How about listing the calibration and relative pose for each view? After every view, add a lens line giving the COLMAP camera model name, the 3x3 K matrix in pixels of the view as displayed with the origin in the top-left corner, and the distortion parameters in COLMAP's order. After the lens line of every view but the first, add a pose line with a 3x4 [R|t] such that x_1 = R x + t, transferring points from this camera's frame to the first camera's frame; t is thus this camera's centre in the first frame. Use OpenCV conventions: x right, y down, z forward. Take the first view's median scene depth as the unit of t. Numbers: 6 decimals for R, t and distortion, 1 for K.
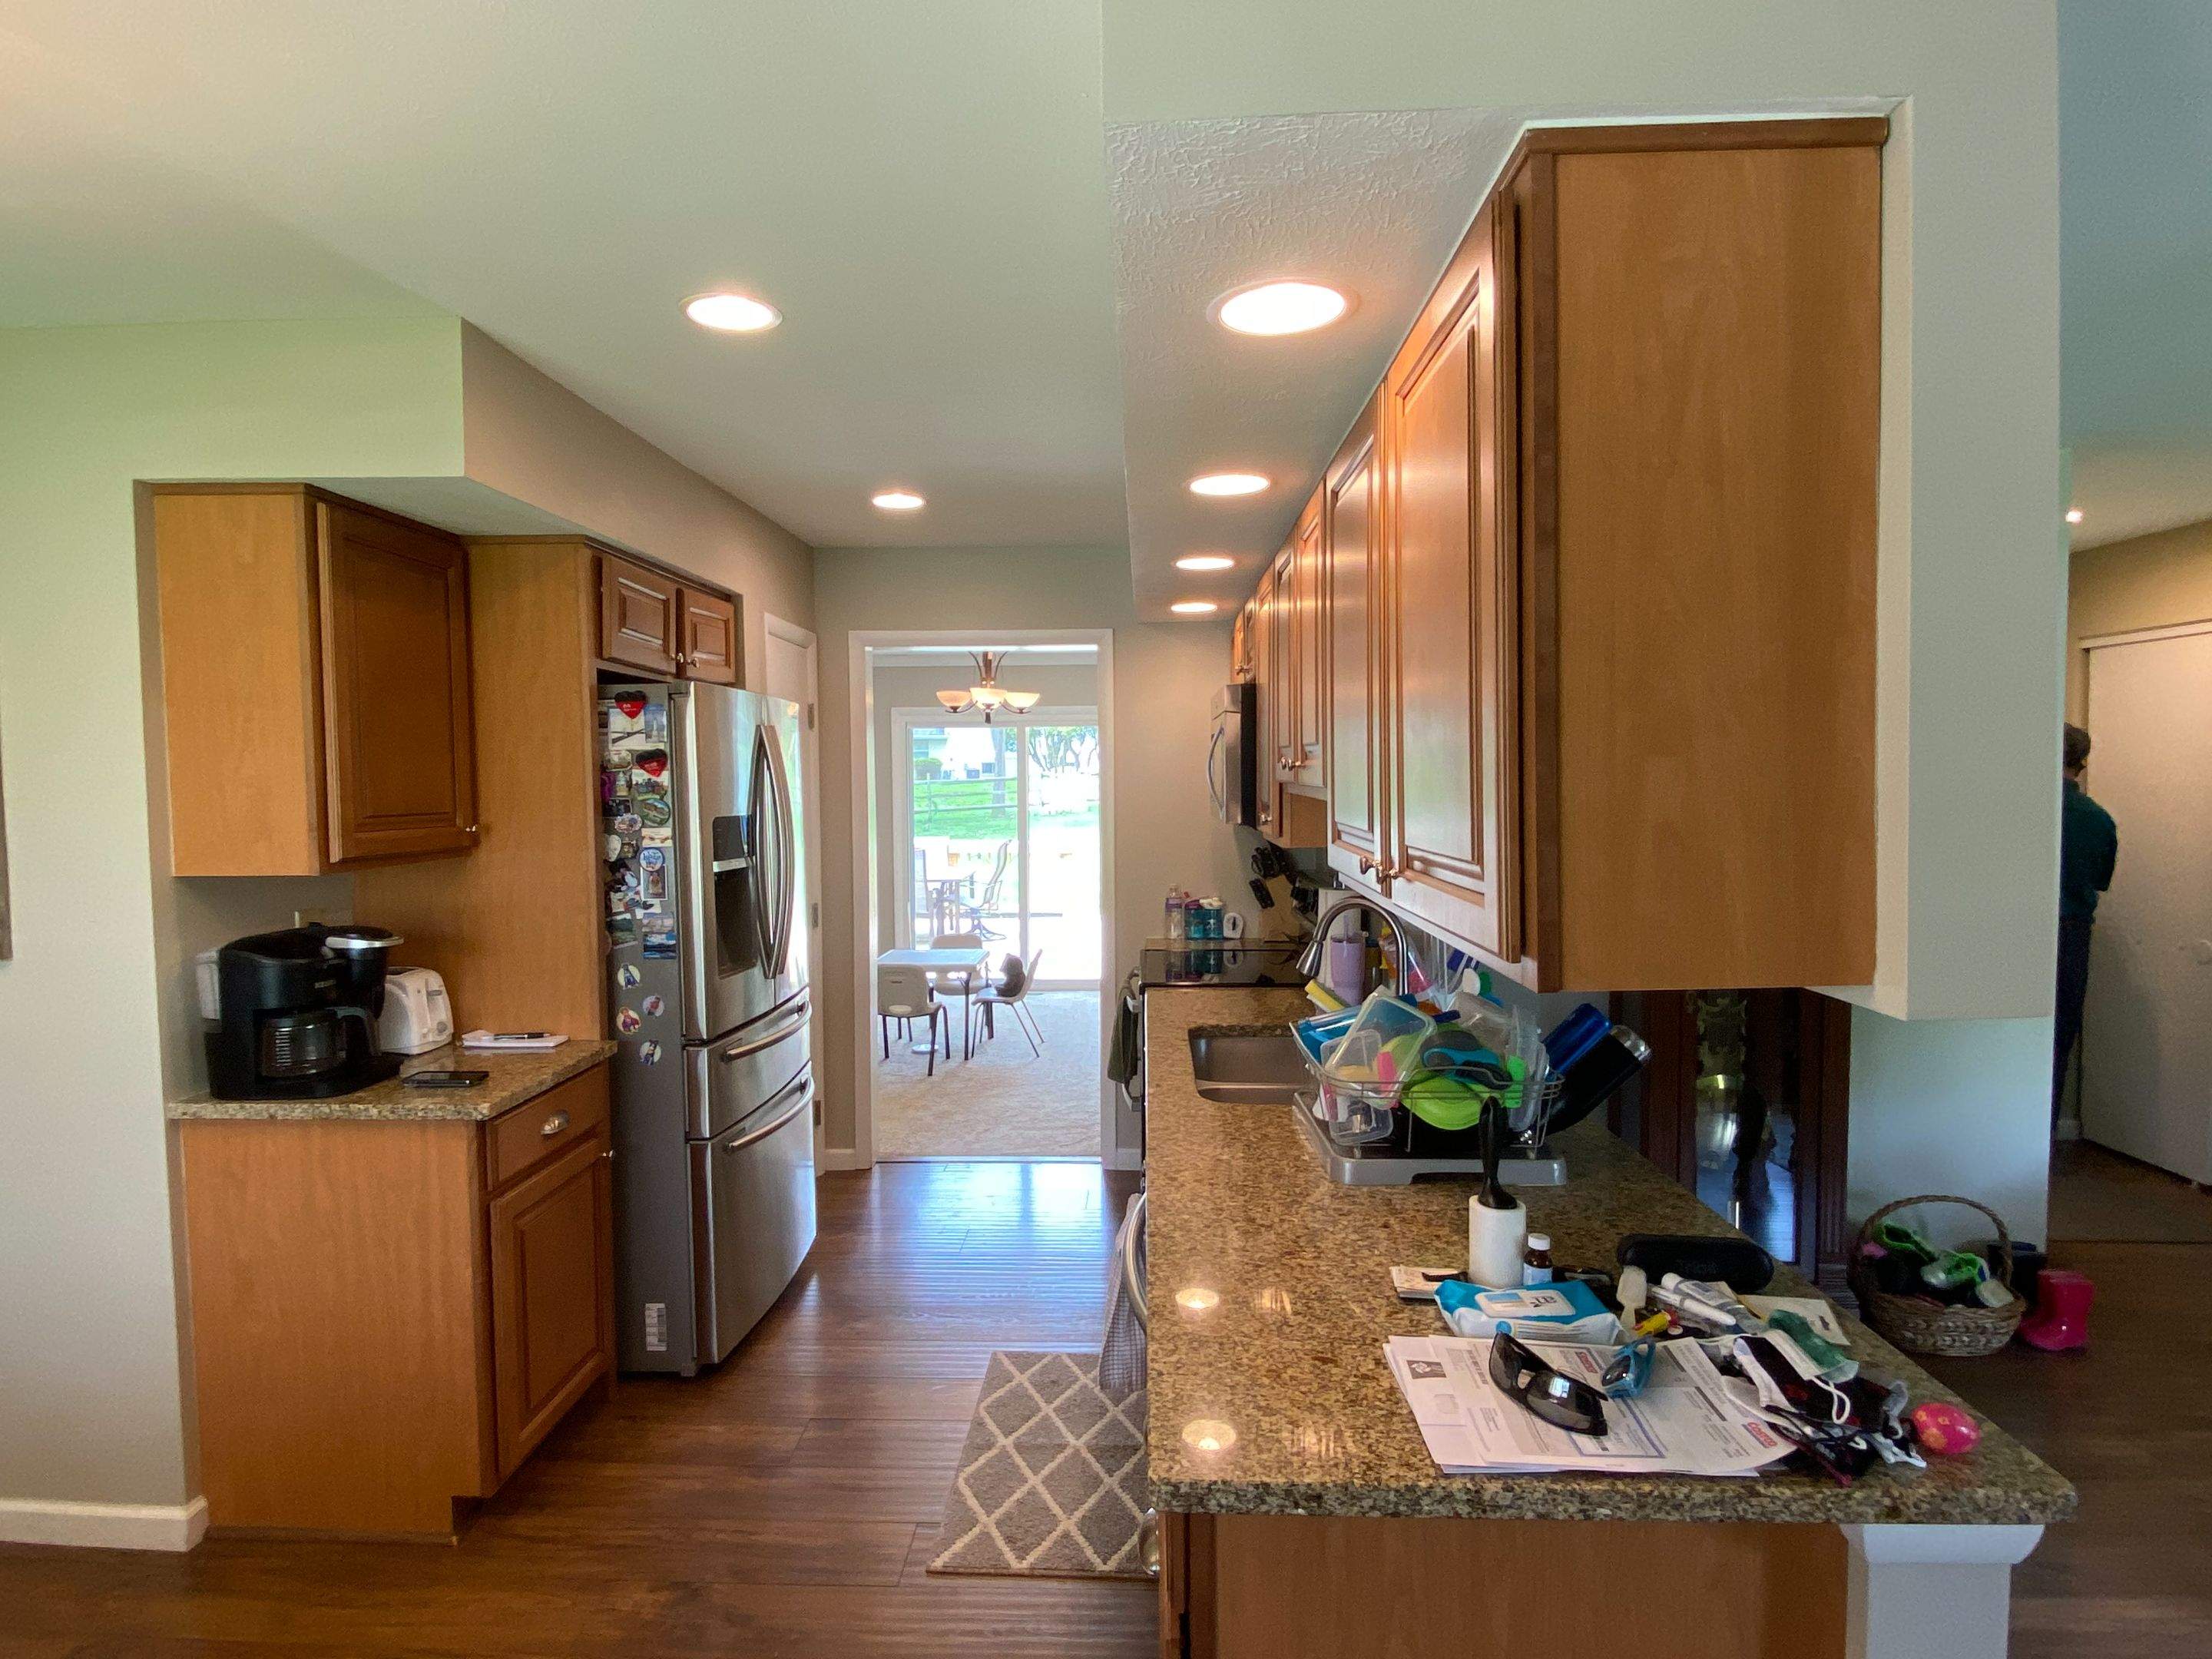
lens RADIAL K [[1196.1, 0, 1117.8], [0, 1196.1, 832.8], [0, 0, 1]] dist [0.024037, -0.027148]
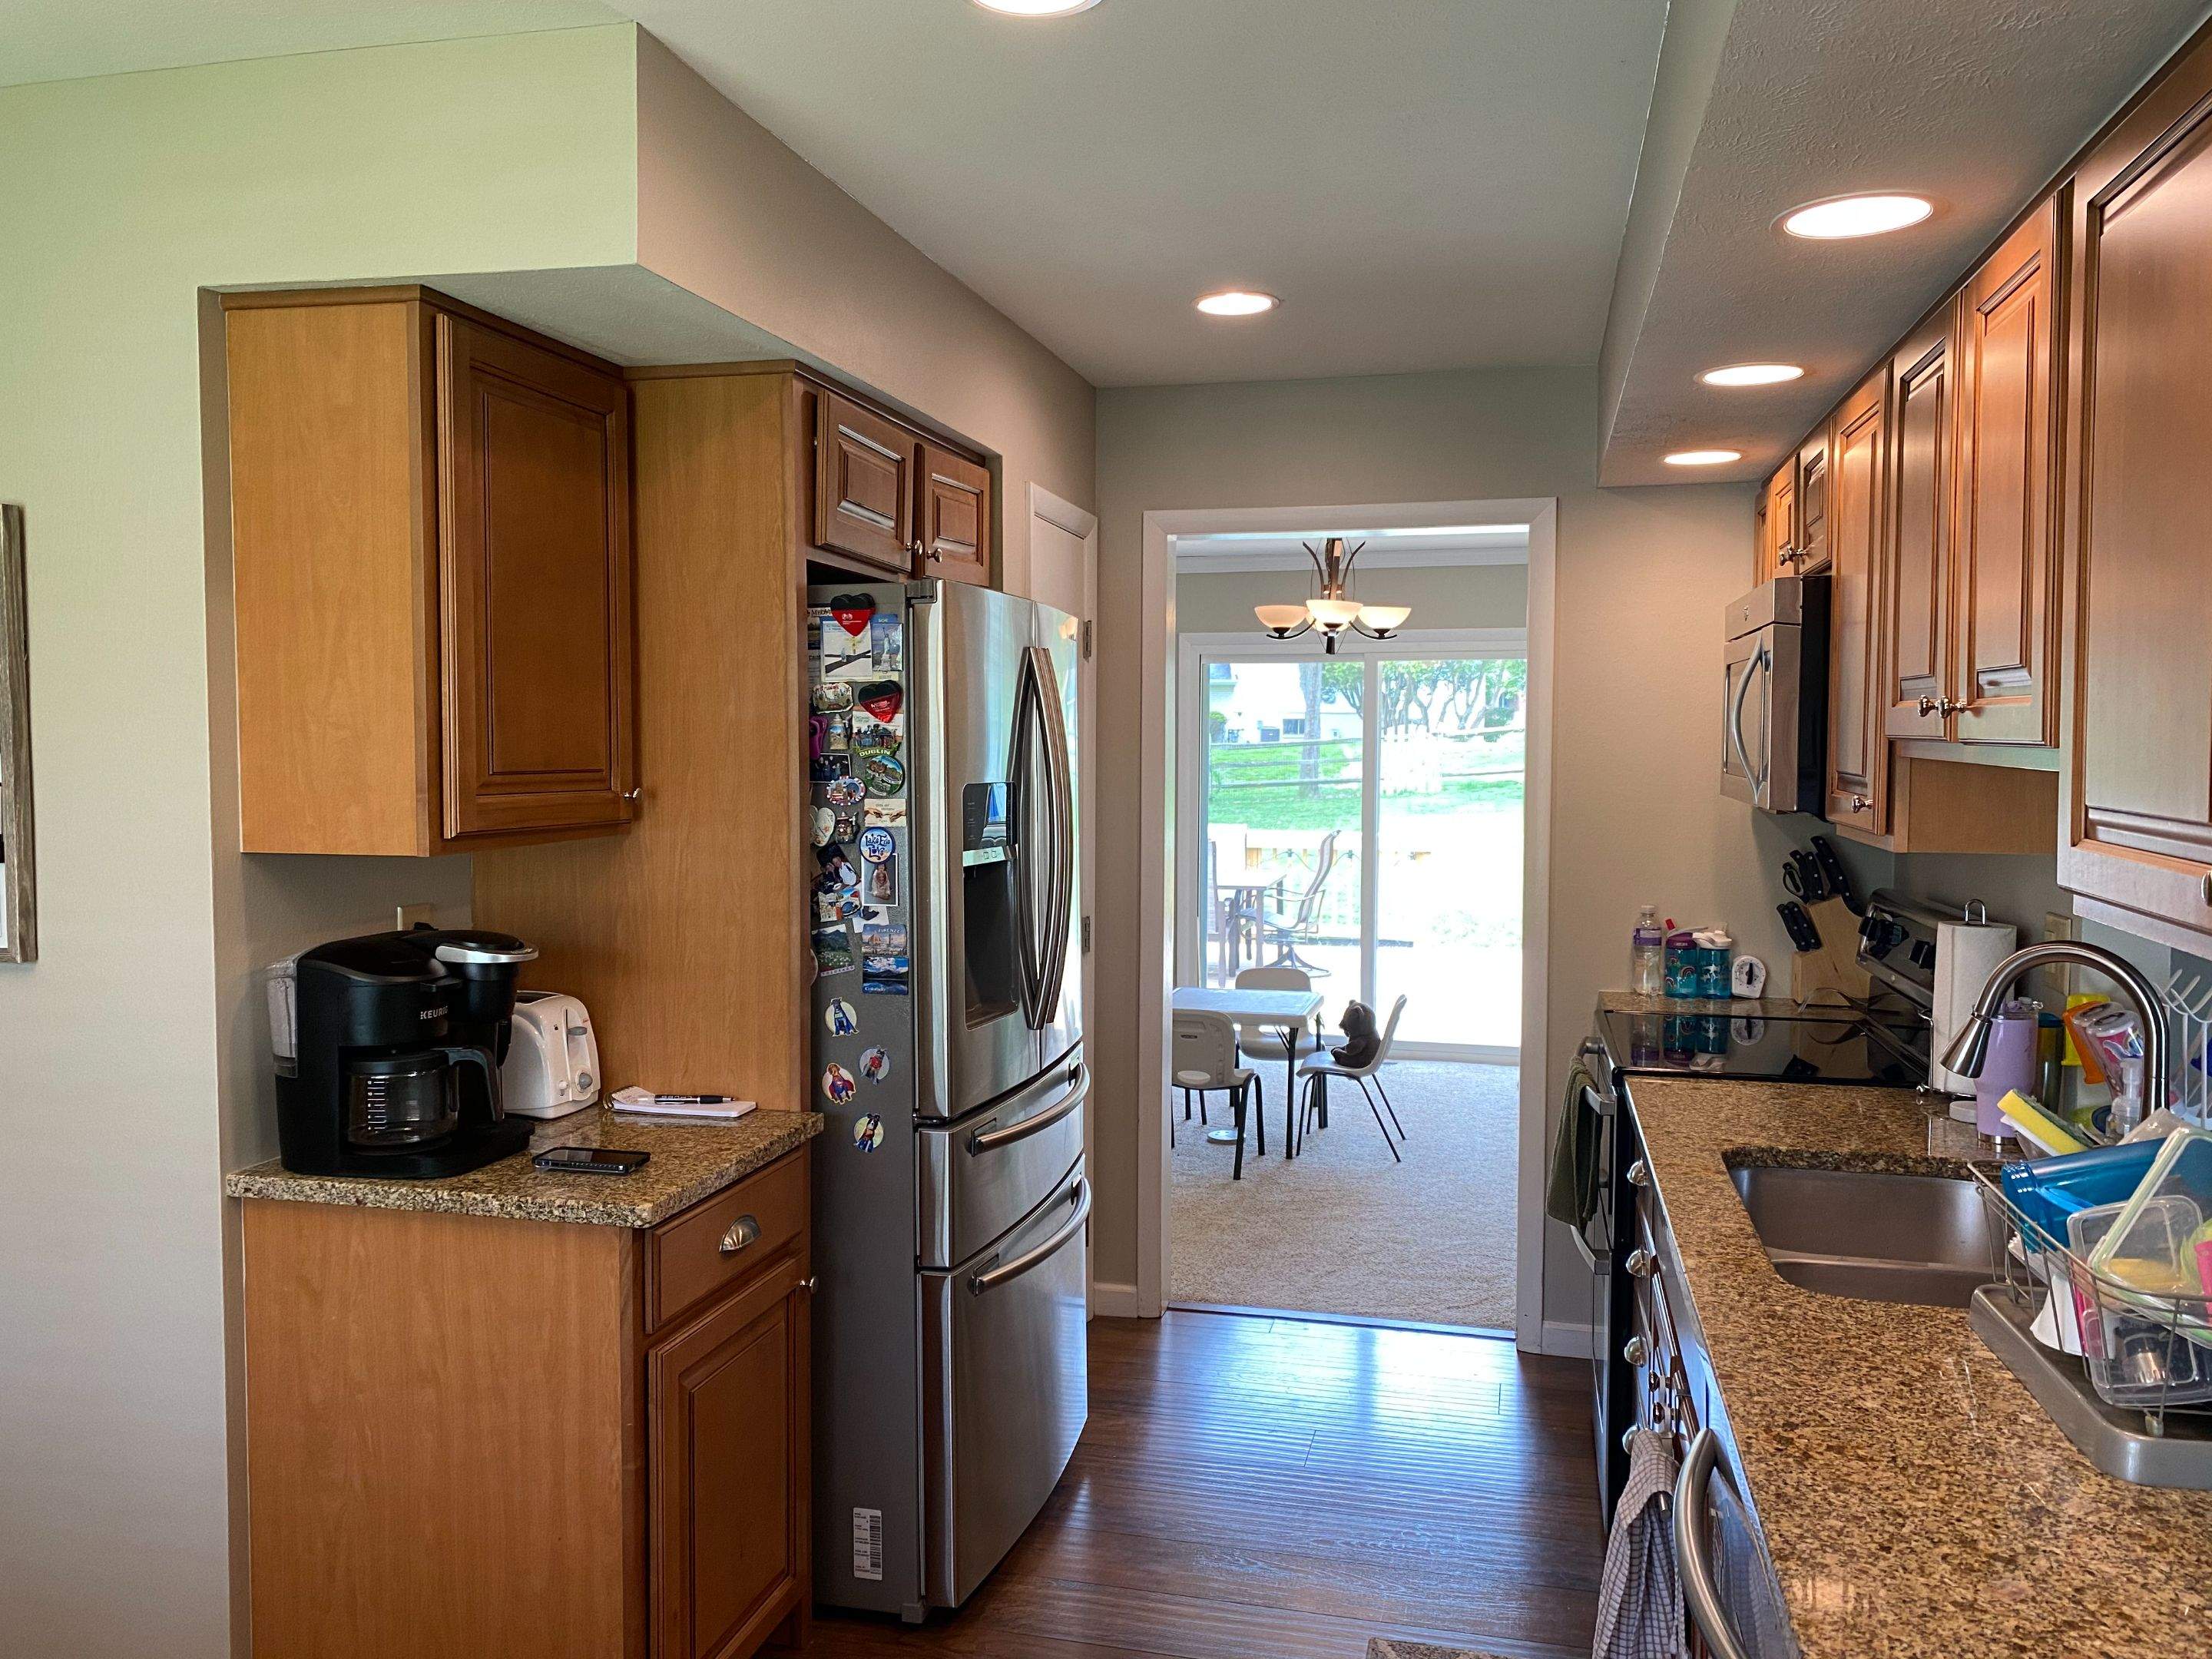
lens RADIAL K [[1704.5, 0, 1114.2], [0, 1704.5, 825.1], [0, 0, 1]] dist [0.053464, -0.059676]
pose [[0.978784, 0.022679, -0.203634, -0.065104], [-0.022160, 0.999743, 0.004827, 0.003428], [0.203691, -0.000212, 0.979035, 0.094370]]
